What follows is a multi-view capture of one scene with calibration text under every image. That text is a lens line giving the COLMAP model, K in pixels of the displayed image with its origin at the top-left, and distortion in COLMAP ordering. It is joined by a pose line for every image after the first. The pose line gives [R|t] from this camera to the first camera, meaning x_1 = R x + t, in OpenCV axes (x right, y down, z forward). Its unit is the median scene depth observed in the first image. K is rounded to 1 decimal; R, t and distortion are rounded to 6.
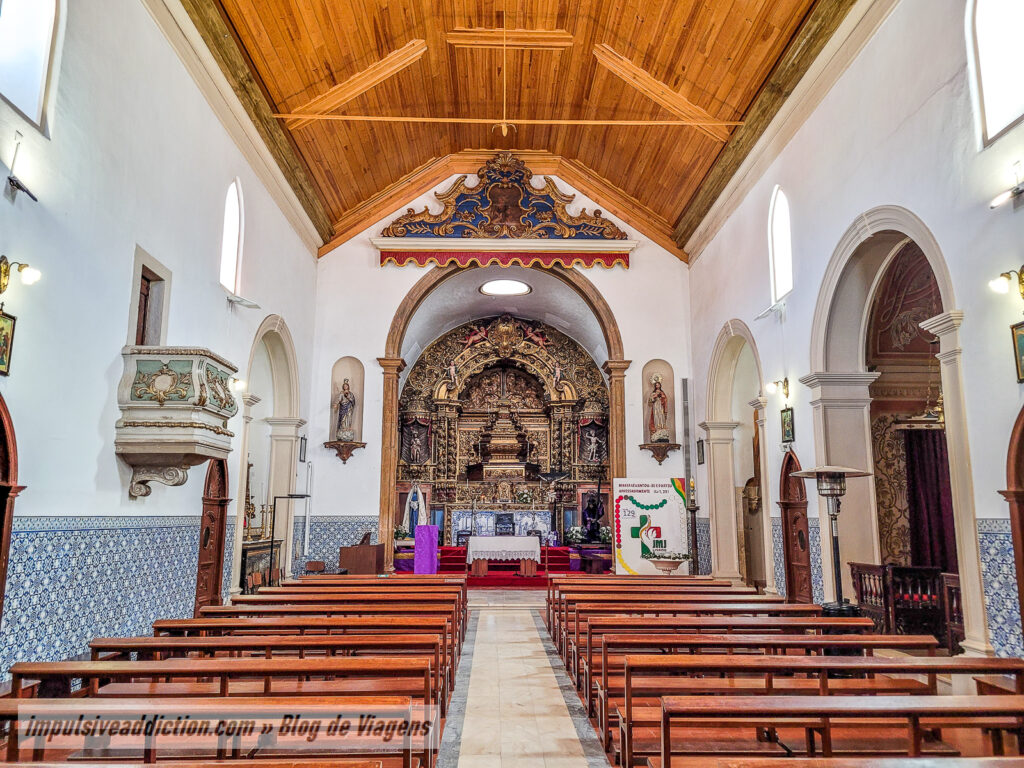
lens RADIAL K [[776.4, 0, 515.8], [0, 776.4, 385.0], [0, 0, 1]] dist [-0.001167, -0.063620]
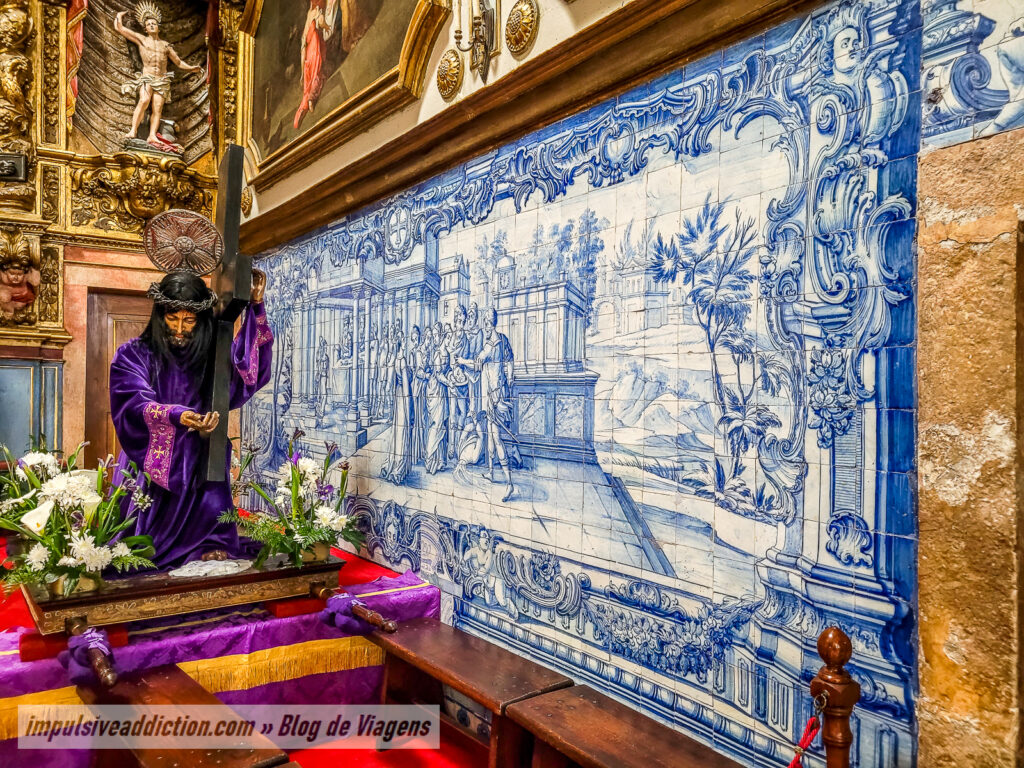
lens RADIAL K [[776.6, 0, 529.2], [0, 776.6, 389.6], [0, 0, 1]] dist [0.067735, -0.063794]
pose [[0.814766, 0.001738, 0.579788, 0.057002], [-0.098023, 0.986013, 0.134793, 0.124370], [-0.571444, -0.166657, 0.803540, 0.738283]]
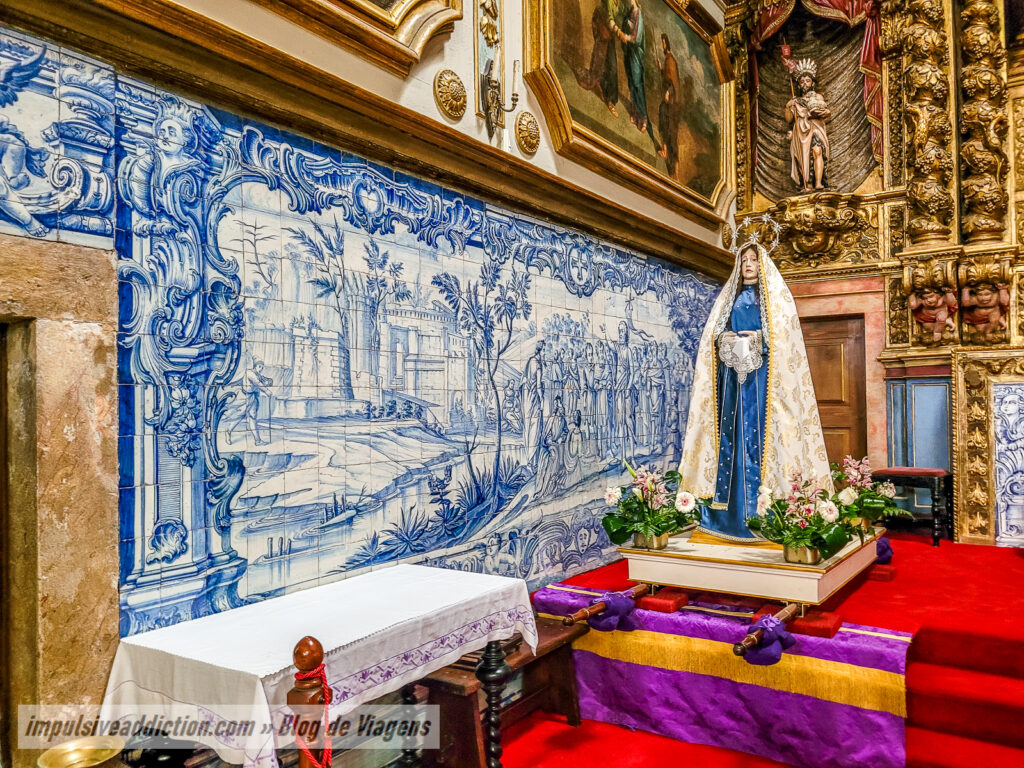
lens RADIAL K [[776.6, 0, 529.2], [0, 776.6, 389.6], [0, 0, 1]] dist [0.067735, -0.063794]
pose [[0.815012, -0.026605, -0.578833, -0.058616], [0.113142, 0.987024, 0.113940, 0.121016], [0.568291, -0.158353, 0.807446, 0.728567]]
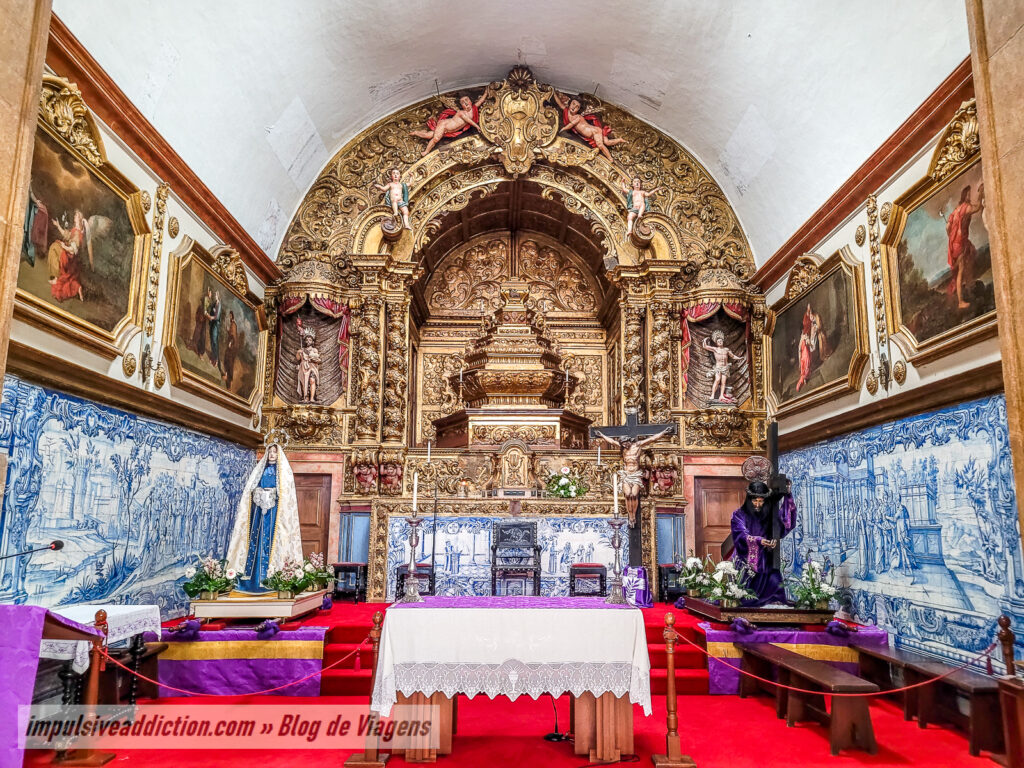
lens RADIAL K [[776.6, 0, 529.2], [0, 776.6, 389.6], [0, 0, 1]] dist [0.067735, -0.063794]
pose [[0.999980, 0.004487, 0.004525, -0.008777], [-0.004458, 0.999969, -0.006415, 0.093516], [-0.004553, 0.006394, 0.999969, 0.561758]]
